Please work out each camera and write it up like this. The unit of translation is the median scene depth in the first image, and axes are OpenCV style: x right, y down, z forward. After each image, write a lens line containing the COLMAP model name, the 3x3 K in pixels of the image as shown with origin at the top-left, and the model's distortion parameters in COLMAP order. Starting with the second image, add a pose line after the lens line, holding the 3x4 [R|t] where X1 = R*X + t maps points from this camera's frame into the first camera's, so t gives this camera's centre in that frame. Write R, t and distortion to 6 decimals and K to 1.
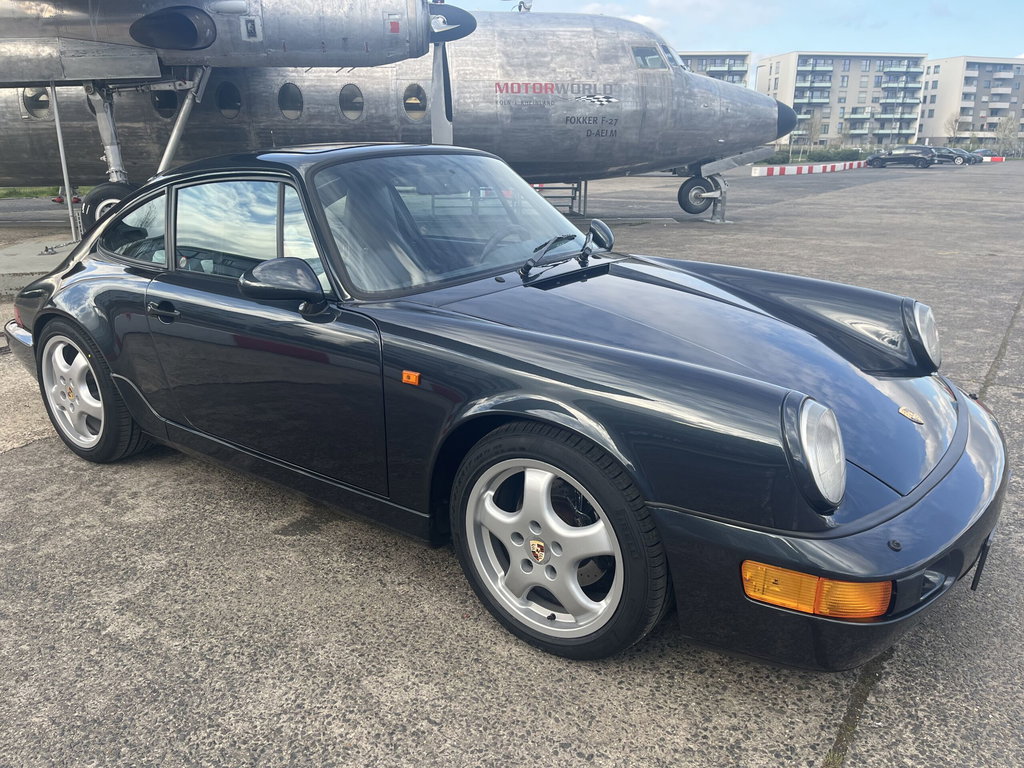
lens RADIAL K [[777.1, 0, 500.8], [0, 777.1, 384.3], [0, 0, 1]] dist [0.073417, -0.096276]
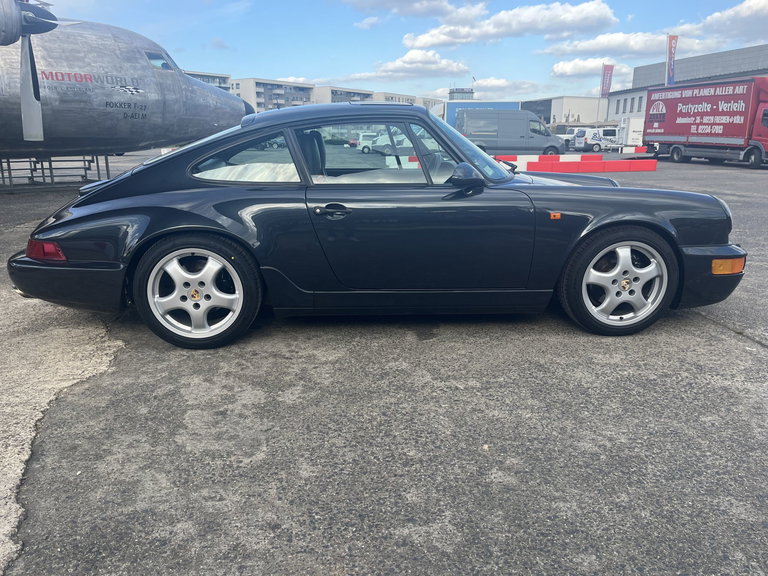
lens RADIAL K [[582.8, 0, 381.6], [0, 582.8, 293.6], [0, 0, 1]] dist [0.073417, -0.096276]
pose [[0.757021, -0.164358, 0.632381, -0.227672], [0.185390, 0.982100, 0.033322, 0.008563], [-0.626538, 0.092012, 0.773940, 0.024014]]
